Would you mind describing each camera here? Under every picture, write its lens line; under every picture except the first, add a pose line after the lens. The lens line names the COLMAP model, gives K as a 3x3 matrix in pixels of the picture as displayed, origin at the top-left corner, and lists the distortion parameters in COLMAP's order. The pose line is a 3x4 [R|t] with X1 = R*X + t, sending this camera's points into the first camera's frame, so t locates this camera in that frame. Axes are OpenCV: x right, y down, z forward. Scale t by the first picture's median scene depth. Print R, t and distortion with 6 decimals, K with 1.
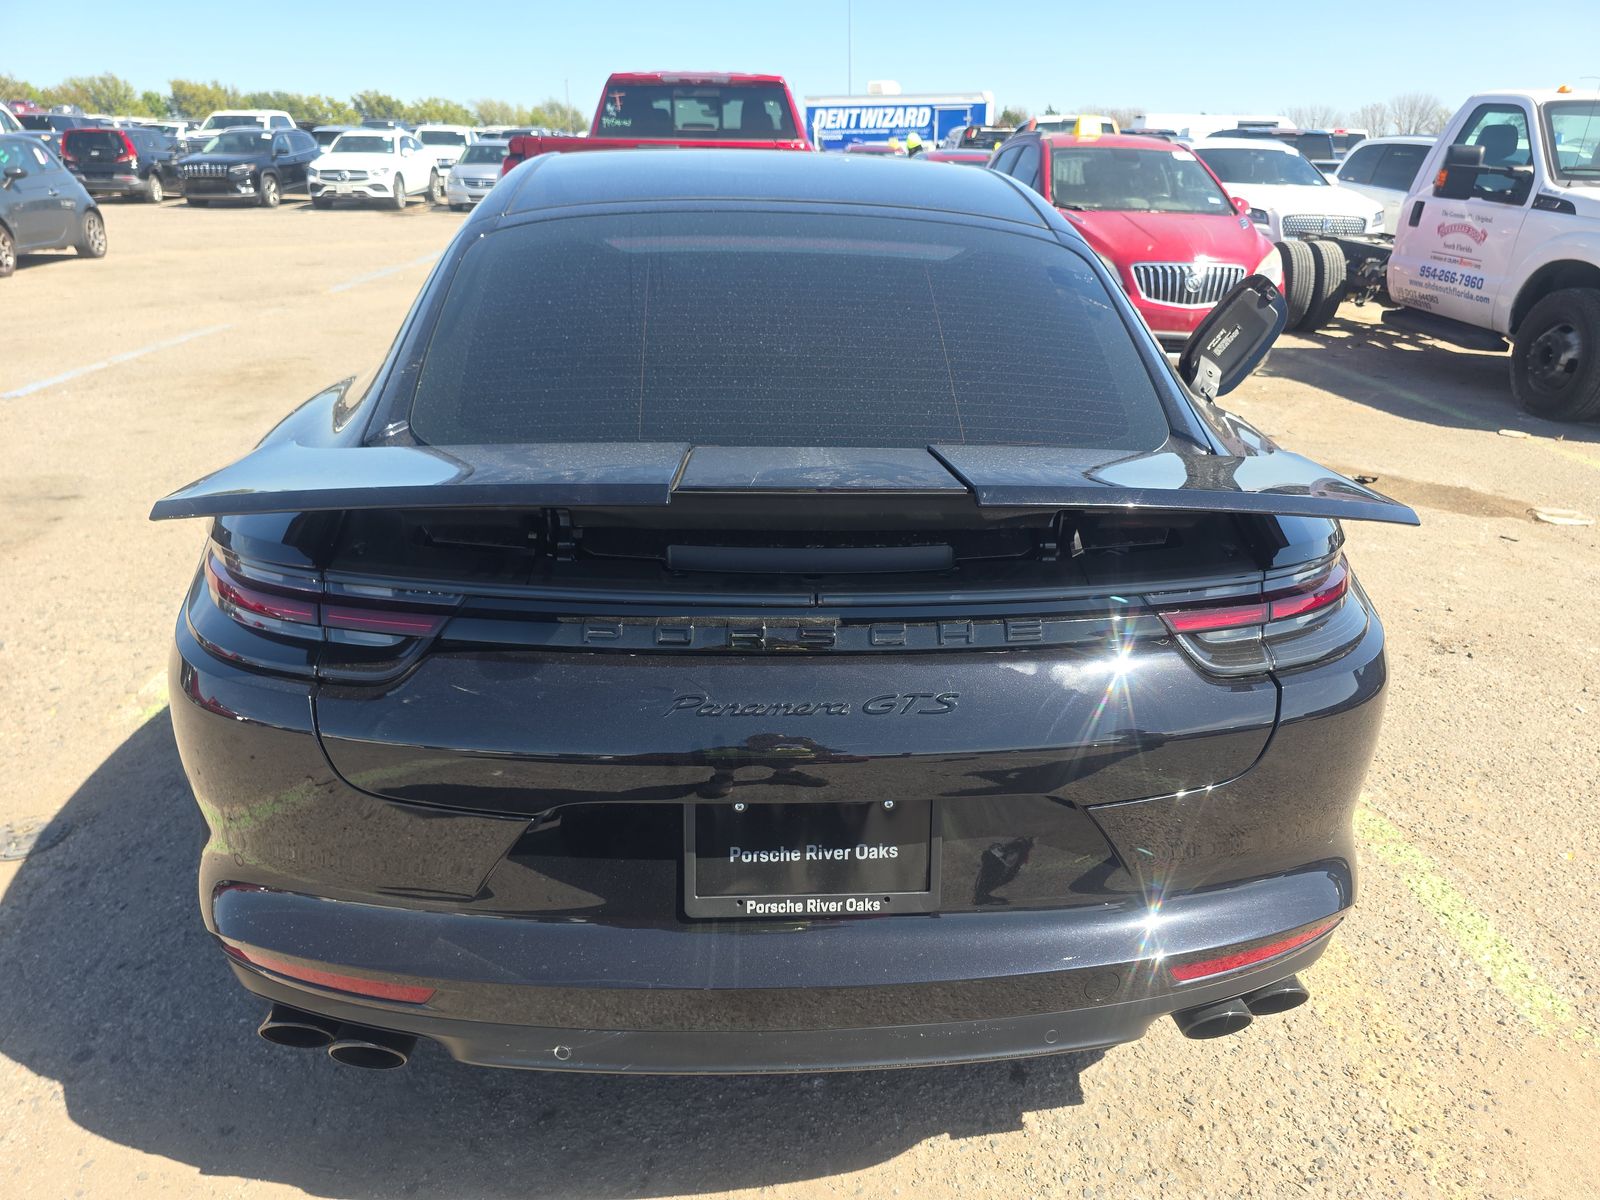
lens RADIAL K [[1096.3, 0, 812.8], [0, 1096.3, 598.1], [0, 0, 1]] dist [0.025871, -0.022114]
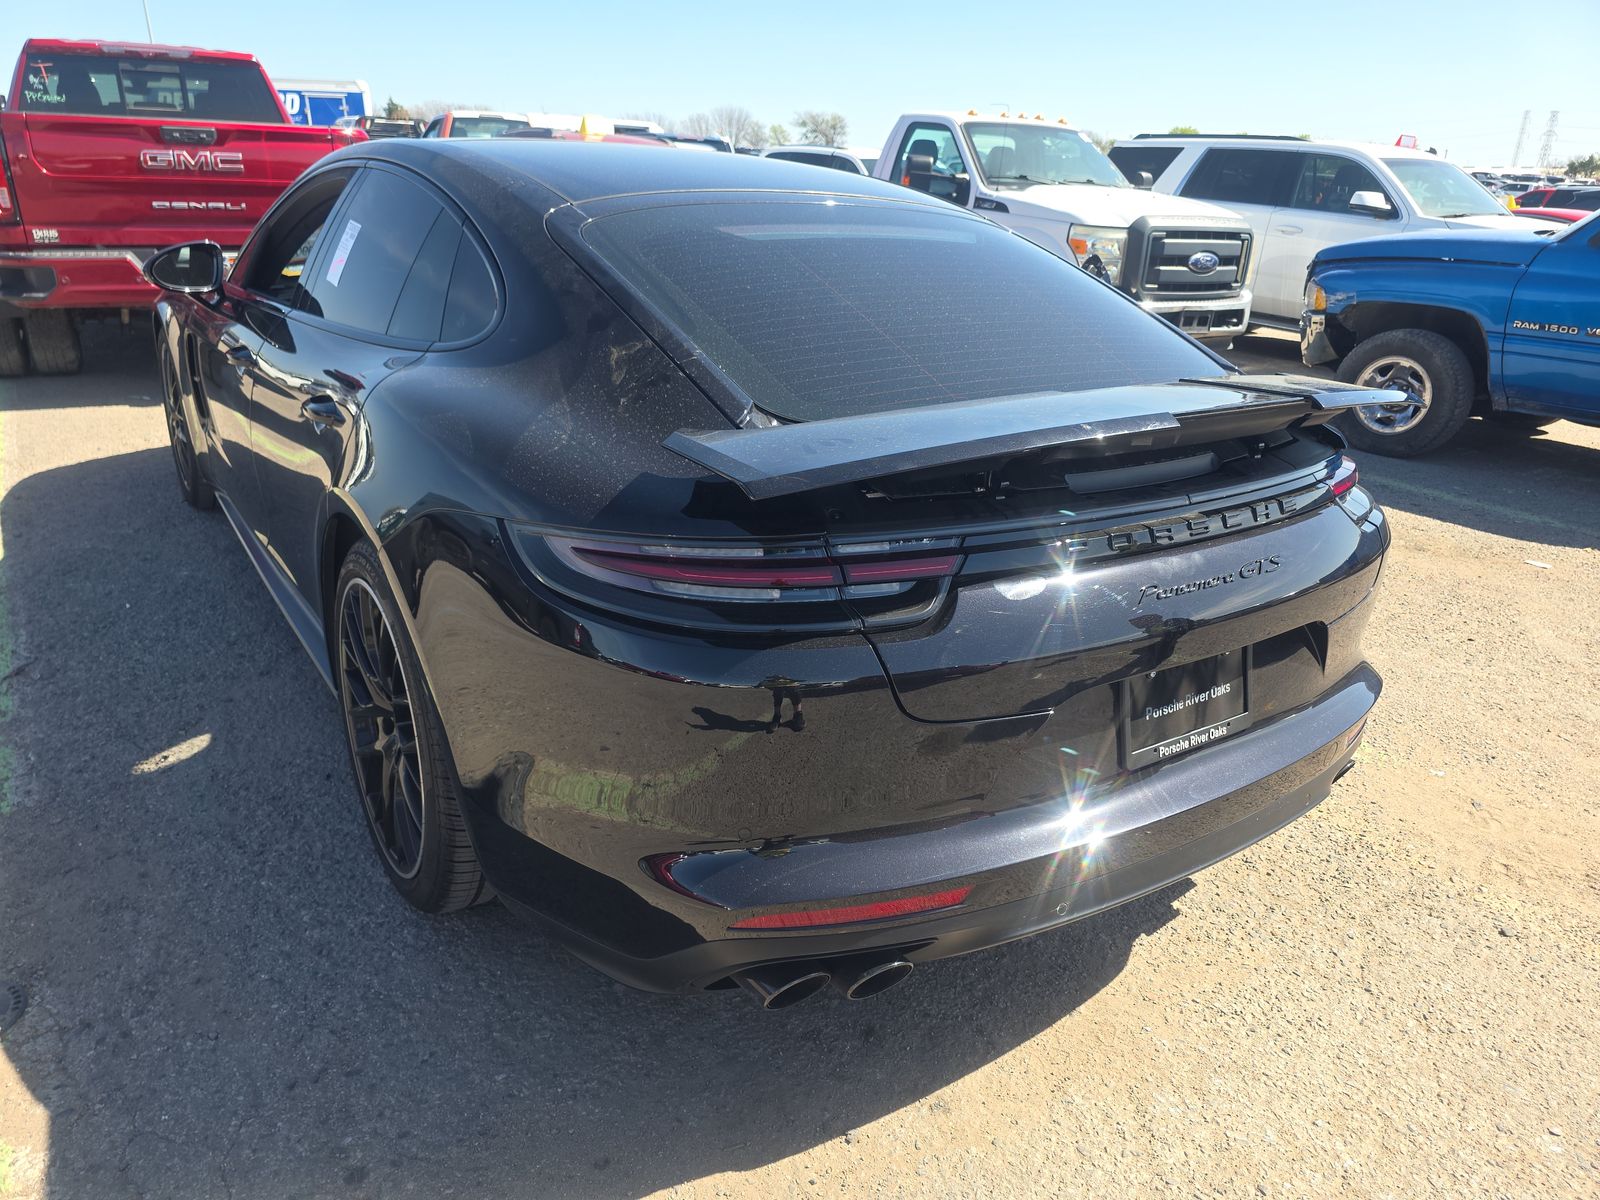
lens RADIAL K [[1096.3, 0, 806.2], [0, 1096.3, 600.1], [0, 0, 1]] dist [0.025871, -0.022114]
pose [[0.863763, -0.165551, 0.475928, -0.177652], [0.163971, 0.985430, 0.045189, -0.002757], [-0.476474, 0.039006, 0.878323, 0.013858]]
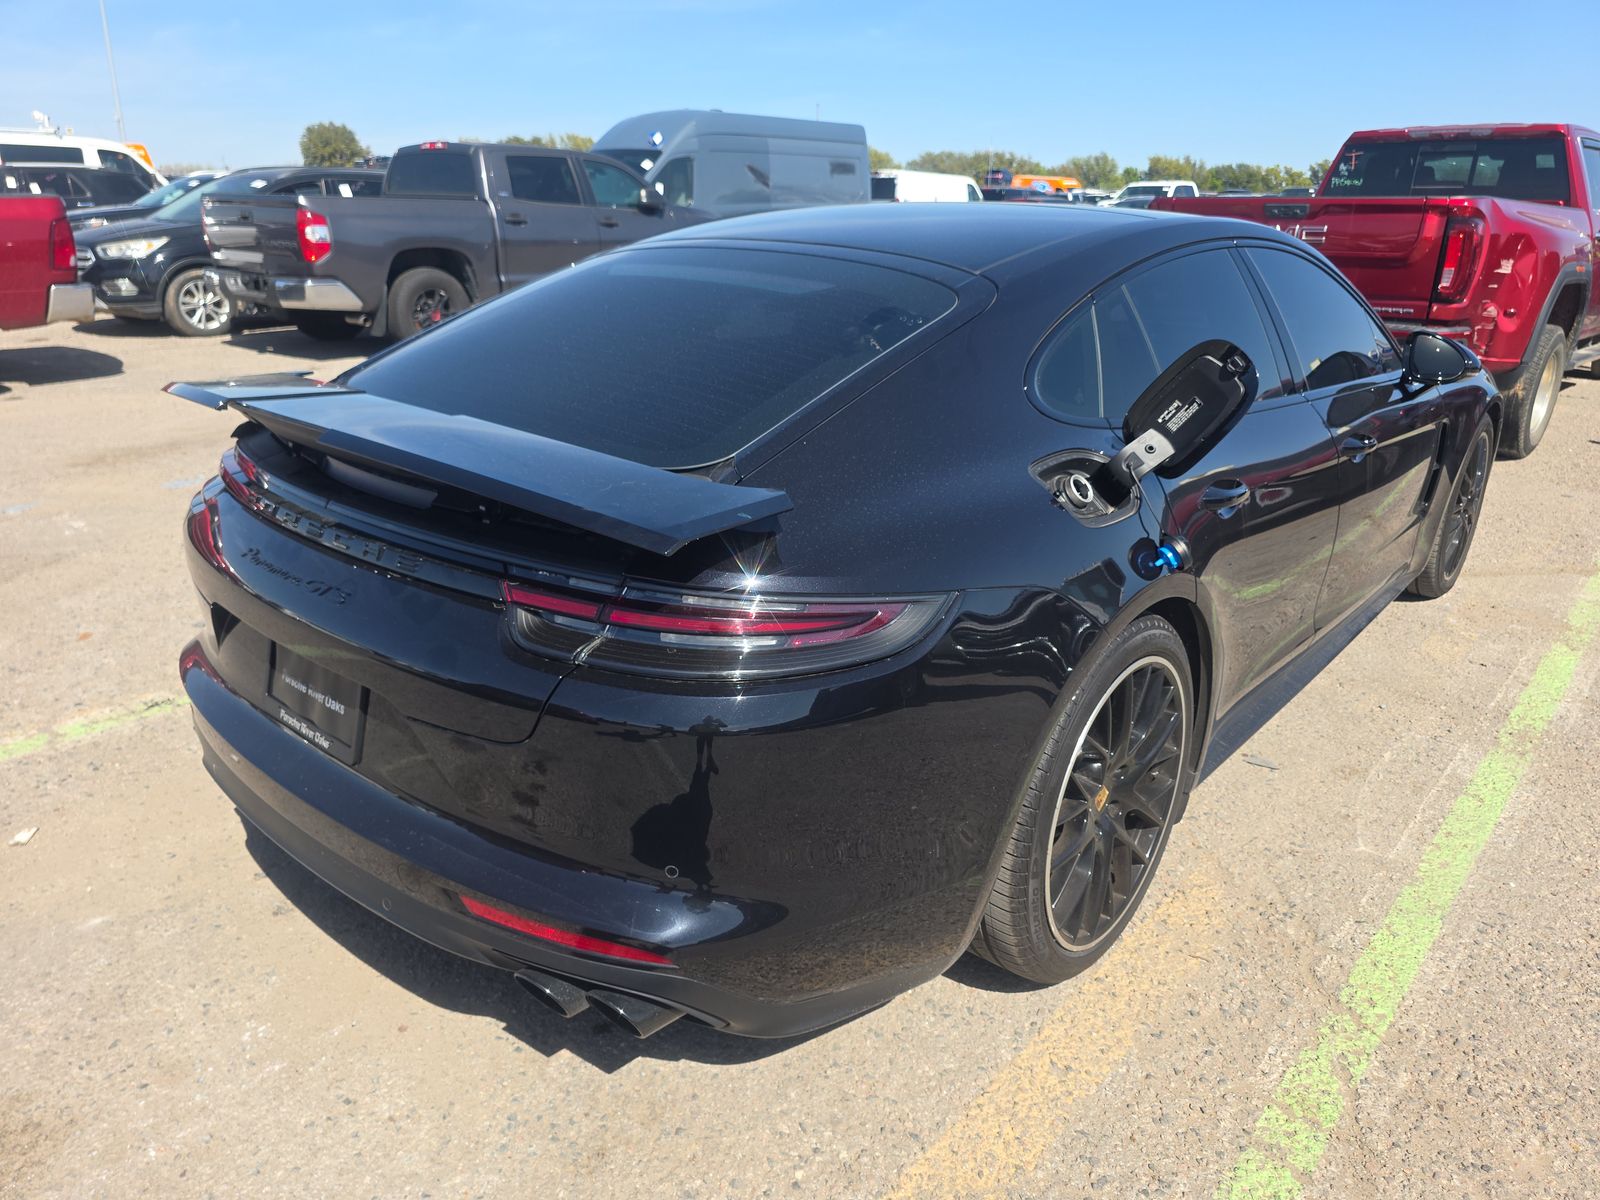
lens RADIAL K [[1096.3, 0, 802.6], [0, 1096.3, 593.8], [0, 0, 1]] dist [0.025871, -0.022114]
pose [[0.708449, 0.231695, -0.666647, 0.242922], [-0.269556, 0.961797, 0.047816, -0.020863], [0.652257, 0.145823, 0.743839, 0.067259]]
